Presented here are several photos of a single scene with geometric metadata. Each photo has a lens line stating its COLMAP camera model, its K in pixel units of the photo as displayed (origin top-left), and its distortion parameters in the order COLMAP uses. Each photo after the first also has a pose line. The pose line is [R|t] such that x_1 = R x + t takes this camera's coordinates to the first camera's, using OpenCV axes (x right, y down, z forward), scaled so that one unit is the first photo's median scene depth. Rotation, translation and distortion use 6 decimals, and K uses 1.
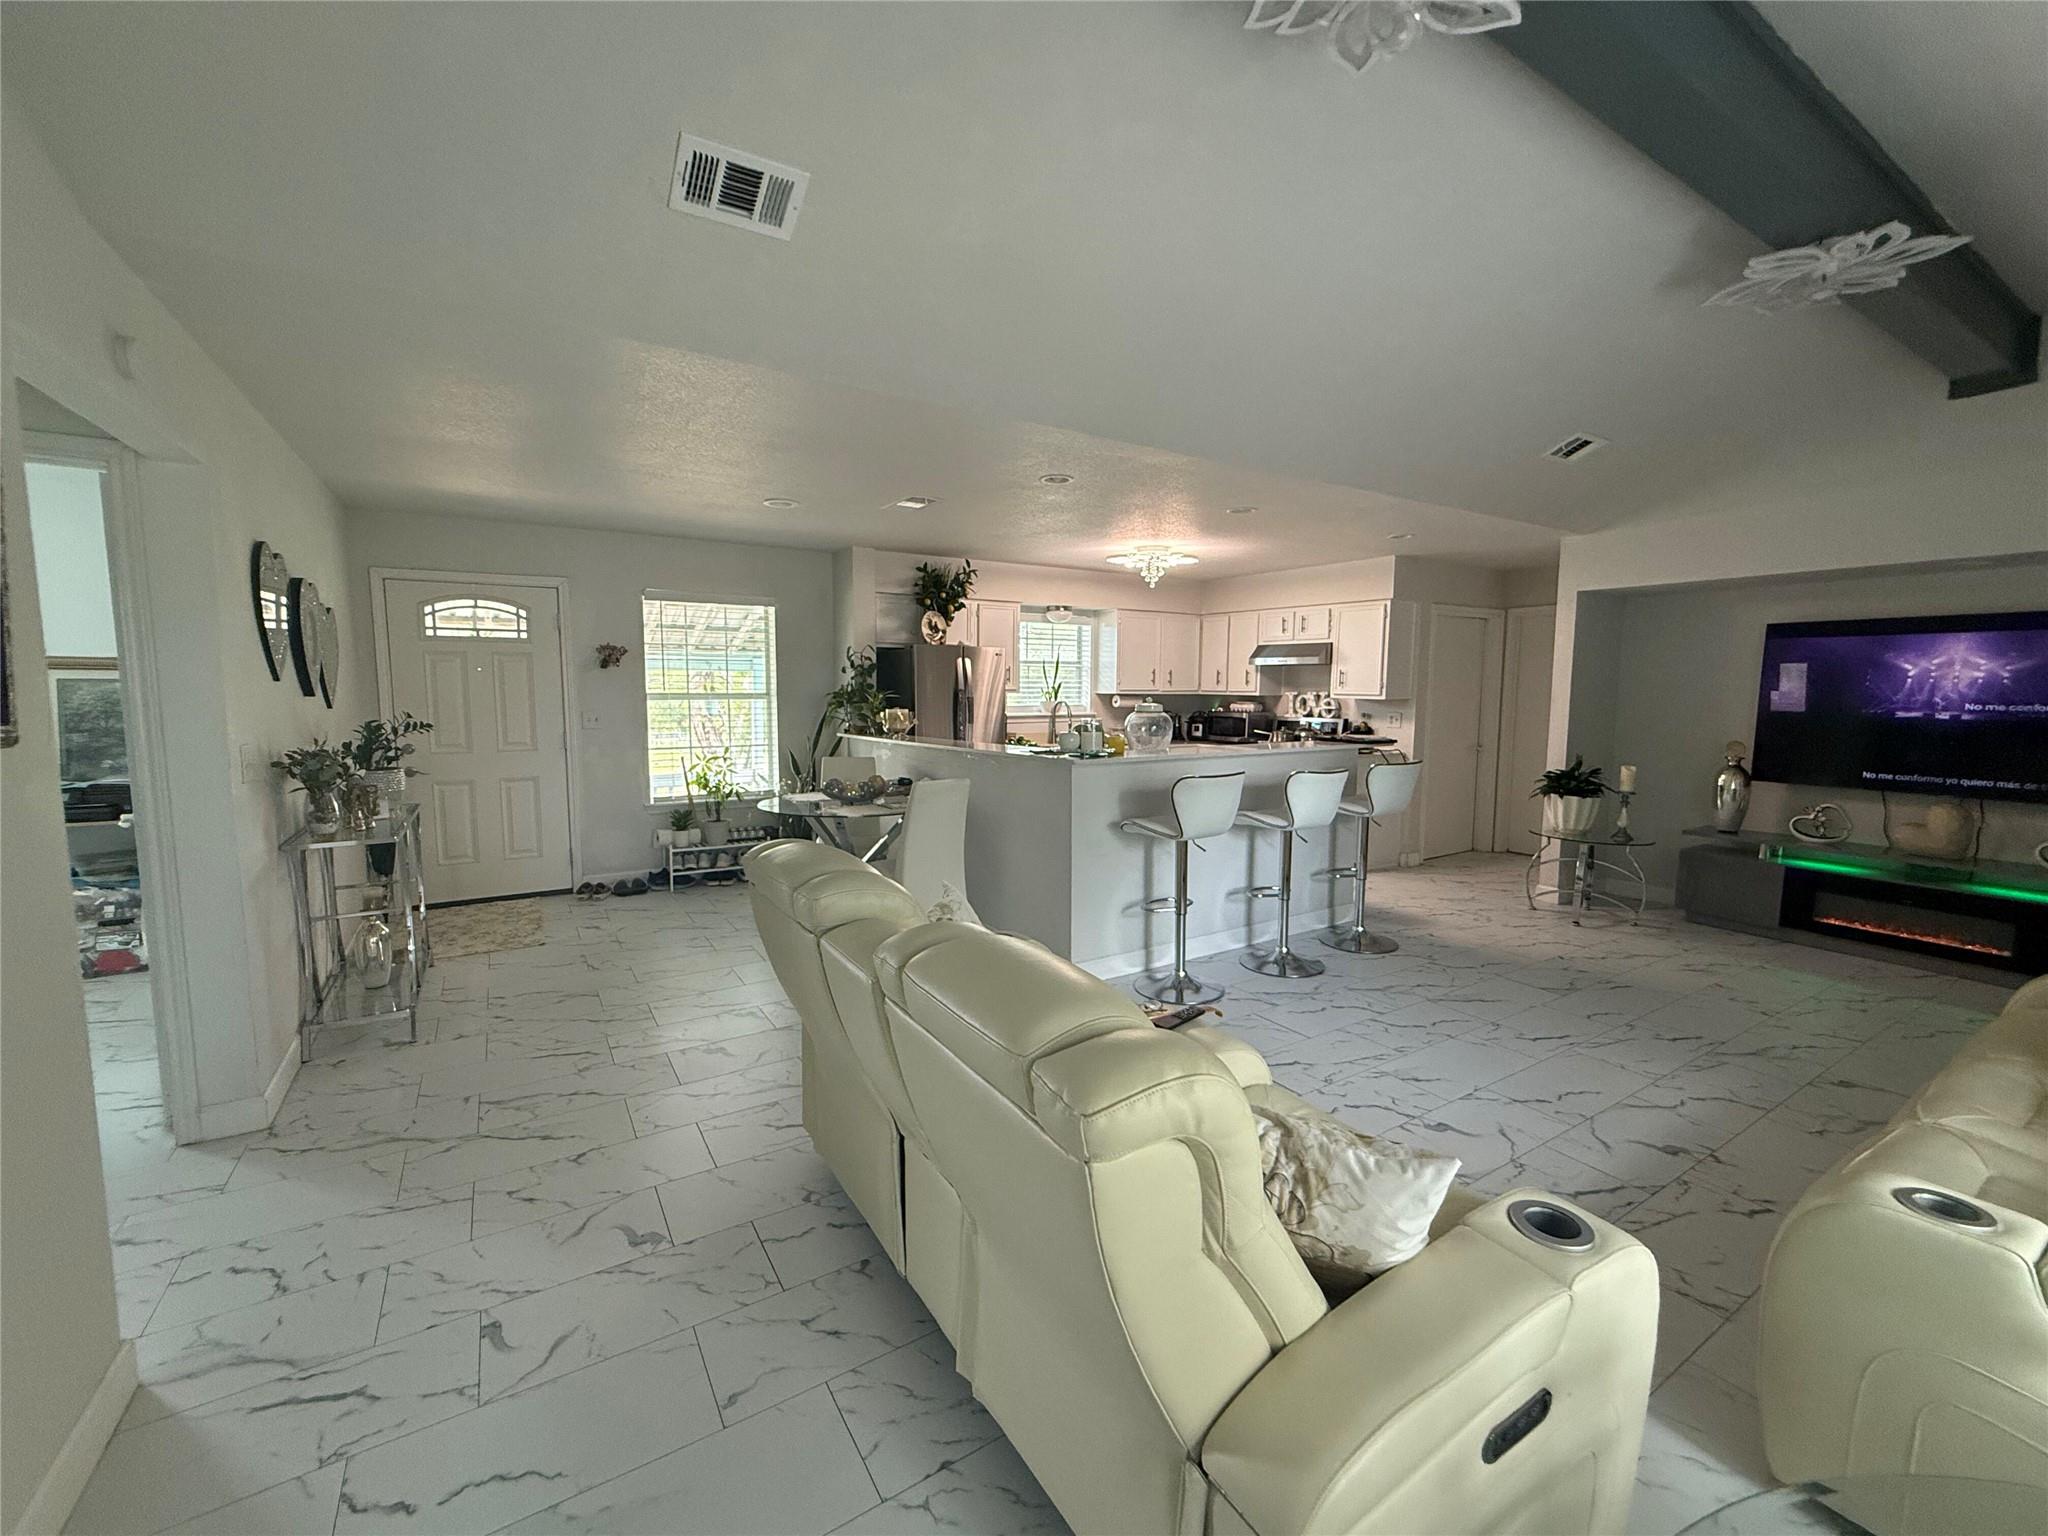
lens RADIAL K [[843.8, 0, 1024.0], [0, 843.8, 768.0], [0, 0, 1]] dist [-0.000334, 0.000330]
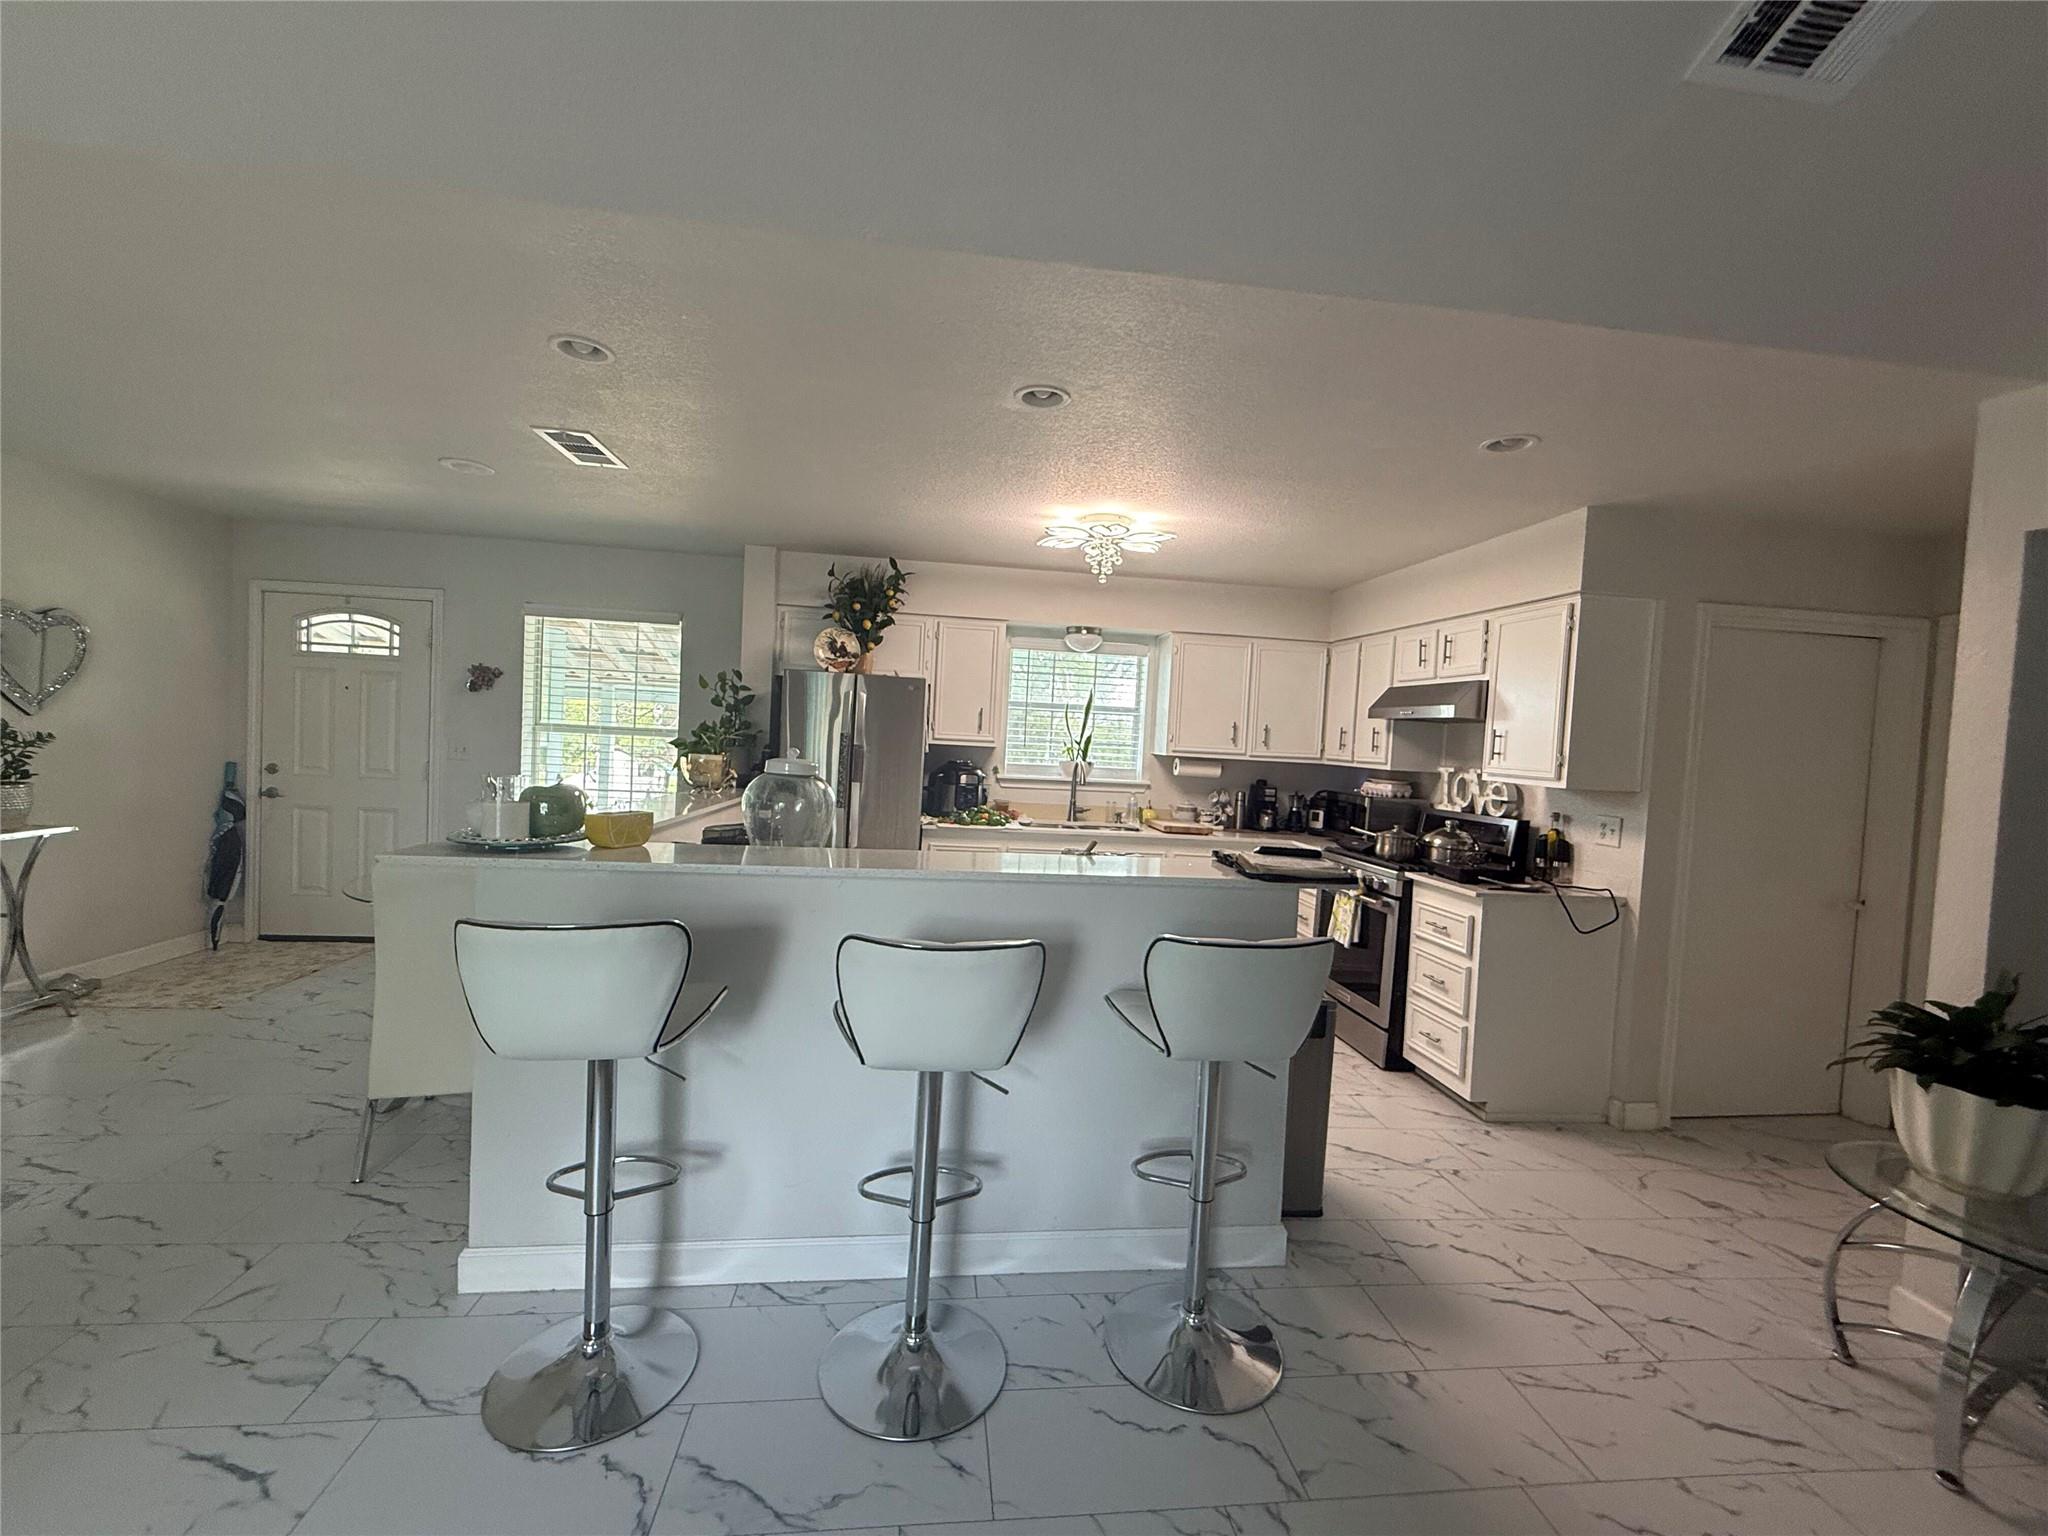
lens RADIAL K [[843.8, 0, 1024.0], [0, 843.8, 768.0], [0, 0, 1]] dist [-0.000334, 0.000330]
pose [[0.901854, 0.057736, -0.428166, 0.357827], [-0.087779, 0.994847, -0.050741, -0.040200], [0.423030, 0.083345, 0.902274, 0.408446]]
